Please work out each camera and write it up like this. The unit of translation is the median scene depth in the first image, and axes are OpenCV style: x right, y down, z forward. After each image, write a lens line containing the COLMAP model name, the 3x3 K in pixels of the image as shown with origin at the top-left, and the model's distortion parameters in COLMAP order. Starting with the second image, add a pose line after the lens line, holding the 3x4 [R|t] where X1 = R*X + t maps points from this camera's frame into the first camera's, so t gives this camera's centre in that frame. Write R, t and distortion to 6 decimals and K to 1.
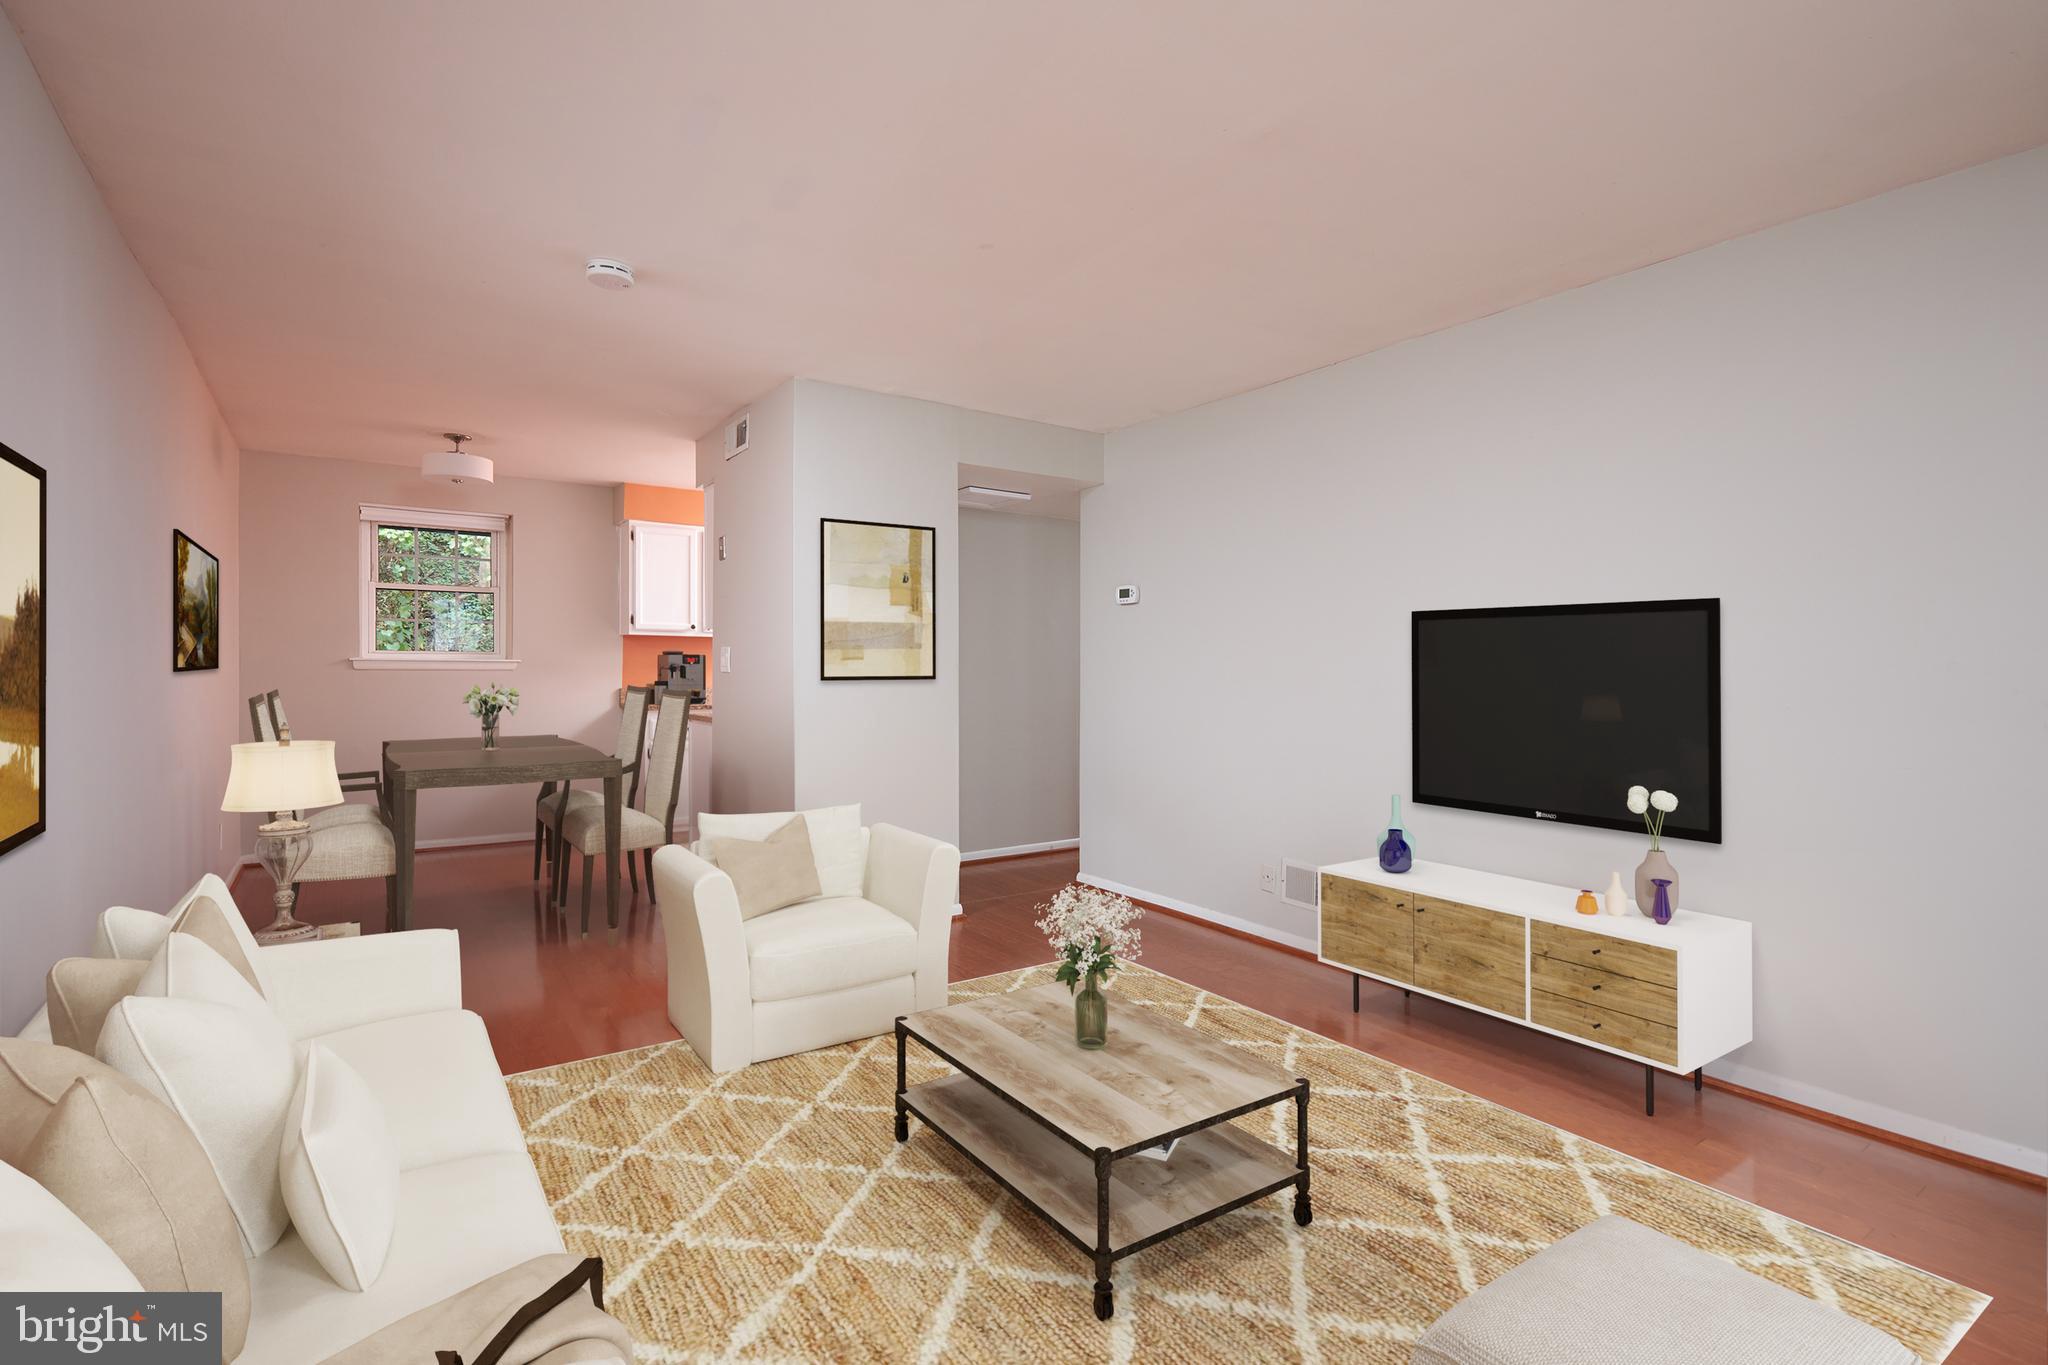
lens RADIAL K [[952.2, 0, 1021.9], [0, 952.2, 670.2], [0, 0, 1]] dist [-0.001231, -0.000099]
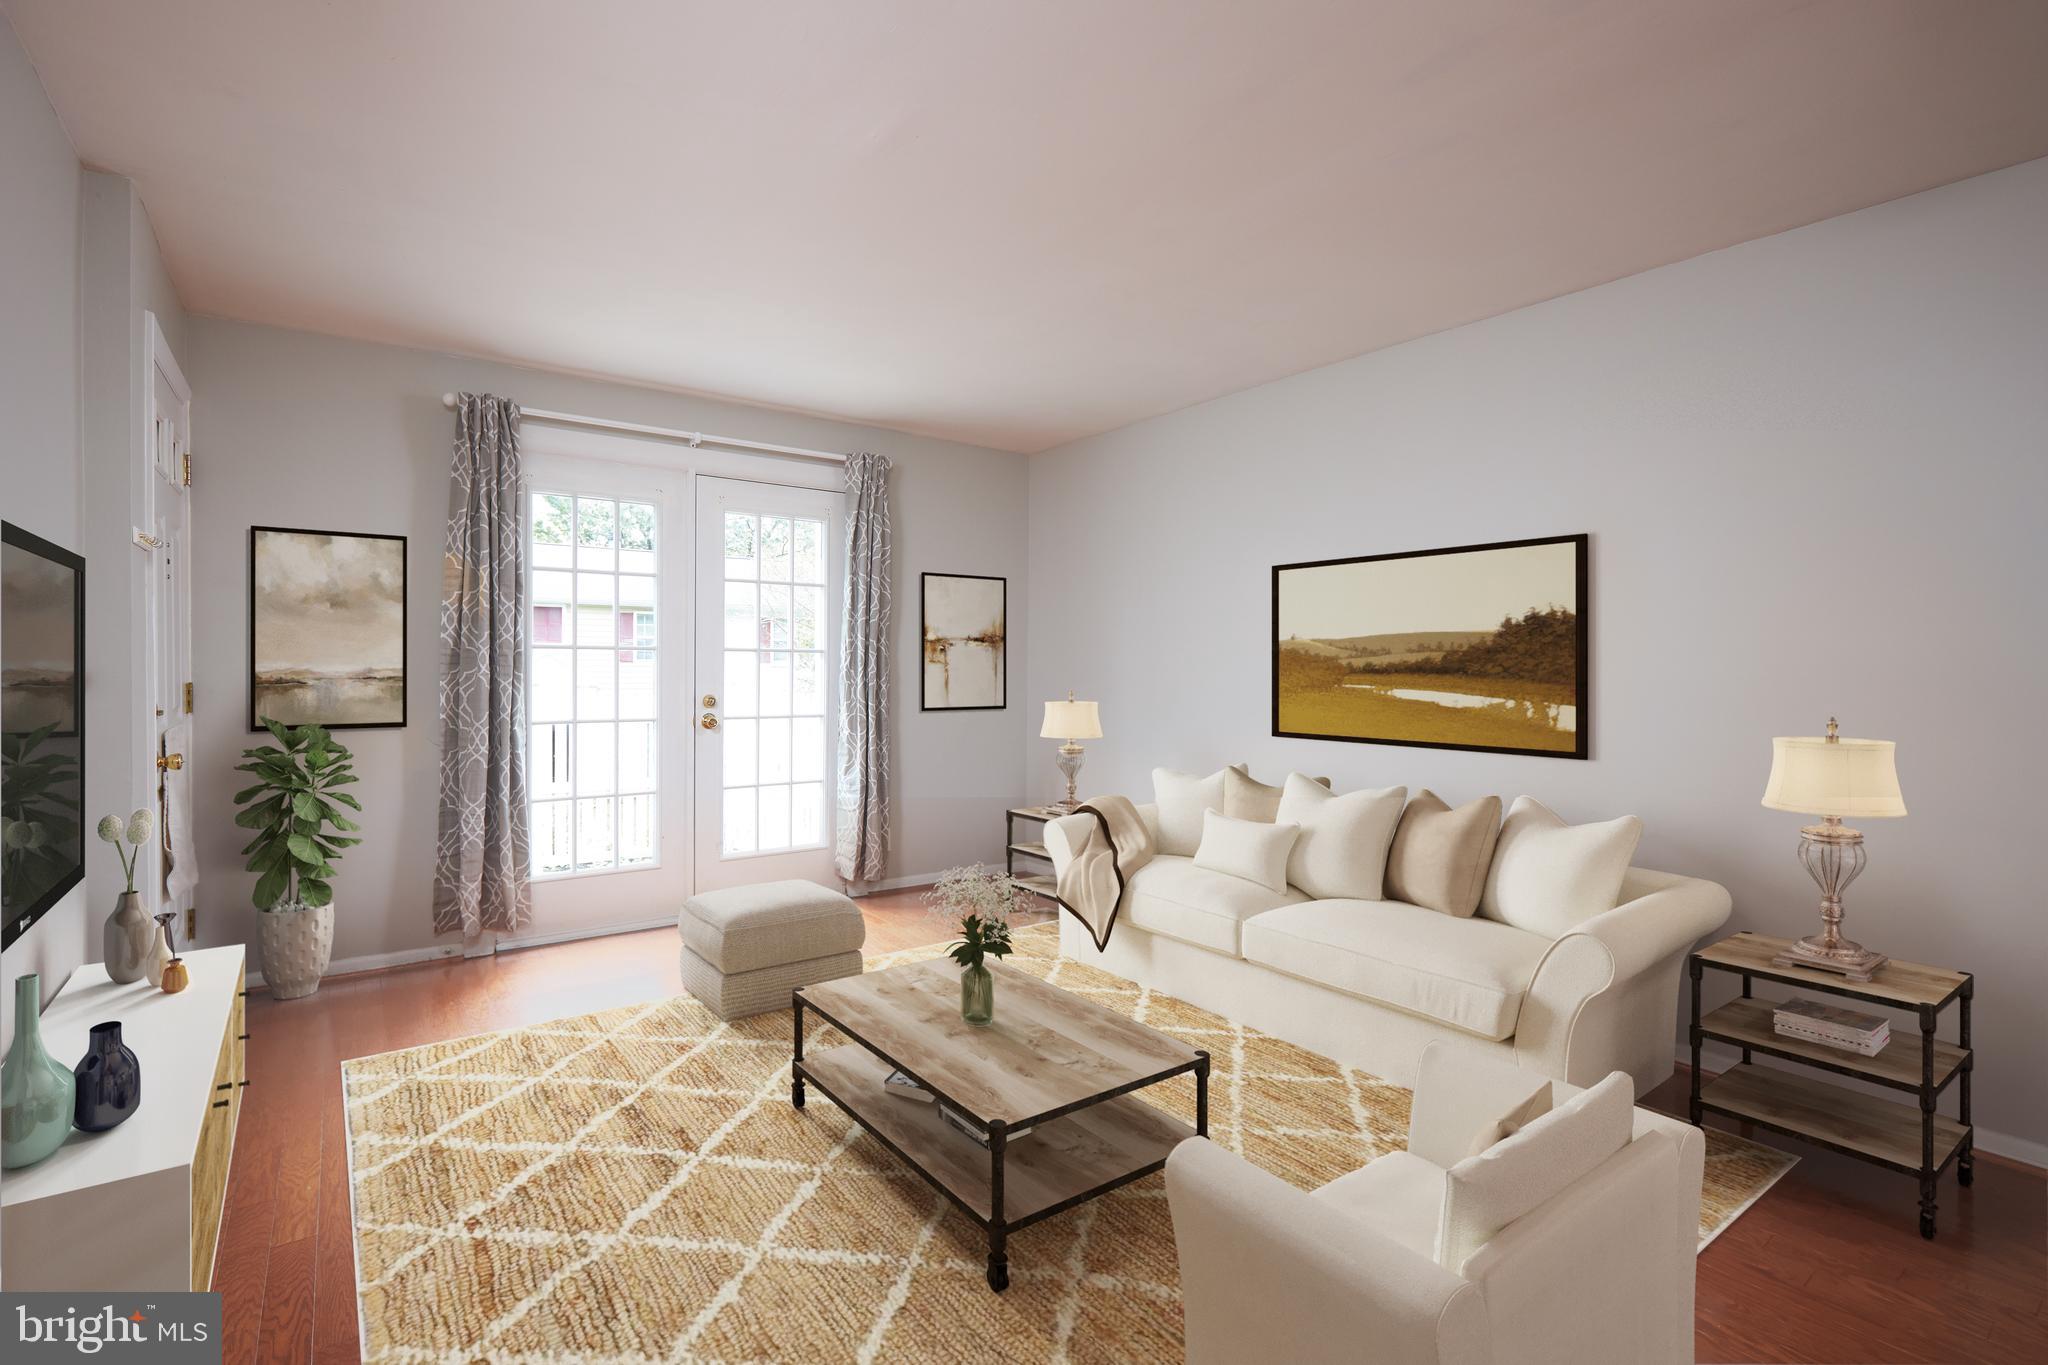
lens RADIAL K [[952.2, 0, 1025.3], [0, 952.2, 671.9], [0, 0, 1]] dist [-0.001231, -0.000099]
pose [[-0.998835, -0.005573, -0.047925, -0.000985], [-0.006175, 0.999904, 0.012424, 0.005324], [0.047851, 0.012705, -0.998774, 2.032848]]
